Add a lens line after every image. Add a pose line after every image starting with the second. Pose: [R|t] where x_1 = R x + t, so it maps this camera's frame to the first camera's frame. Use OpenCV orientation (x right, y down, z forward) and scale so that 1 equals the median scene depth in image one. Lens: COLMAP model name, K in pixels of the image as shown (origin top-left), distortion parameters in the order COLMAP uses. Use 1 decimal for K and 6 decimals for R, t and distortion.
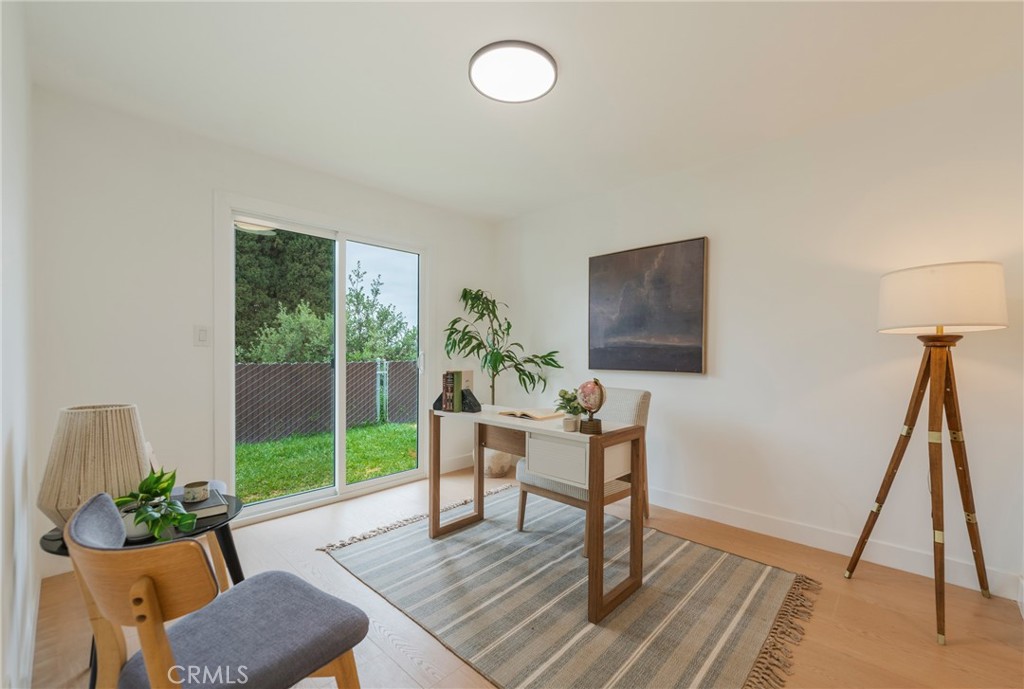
lens RADIAL K [[418.1, 0, 513.4], [0, 418.1, 348.3], [0, 0, 1]] dist [0.001481, 0.000133]
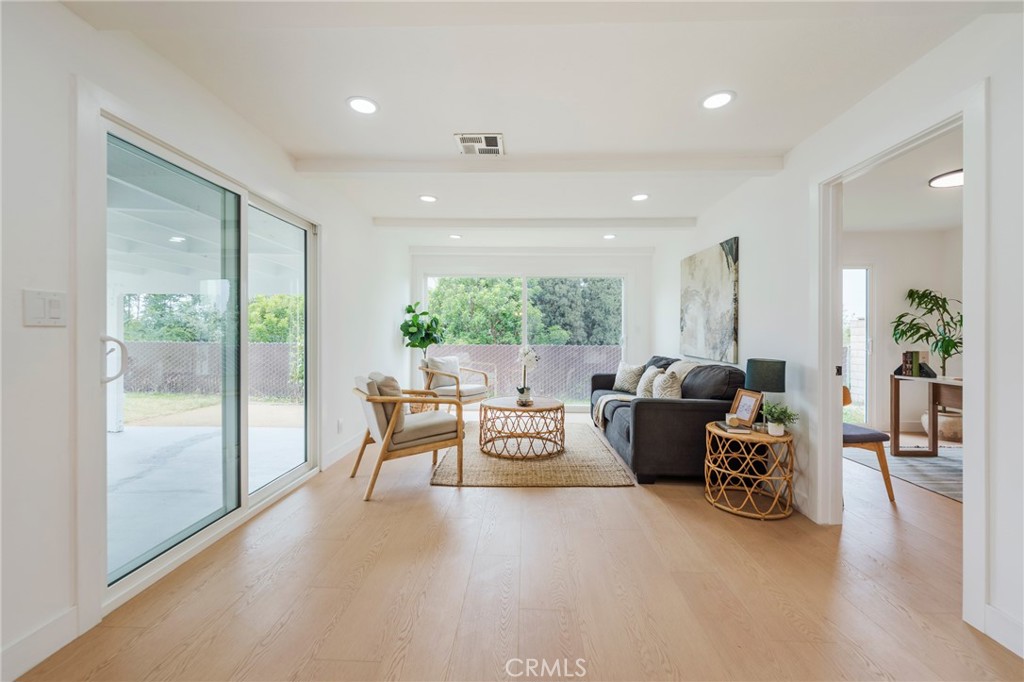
lens RADIAL K [[418.1, 0, 515.0], [0, 418.1, 333.5], [0, 0, 1]] dist [0.001481, 0.000133]
pose [[0.676360, -0.006591, -0.736542, 0.007069], [0.004411, 0.999978, -0.004898, -0.008254], [0.736558, 0.000064, 0.676374, -0.806434]]
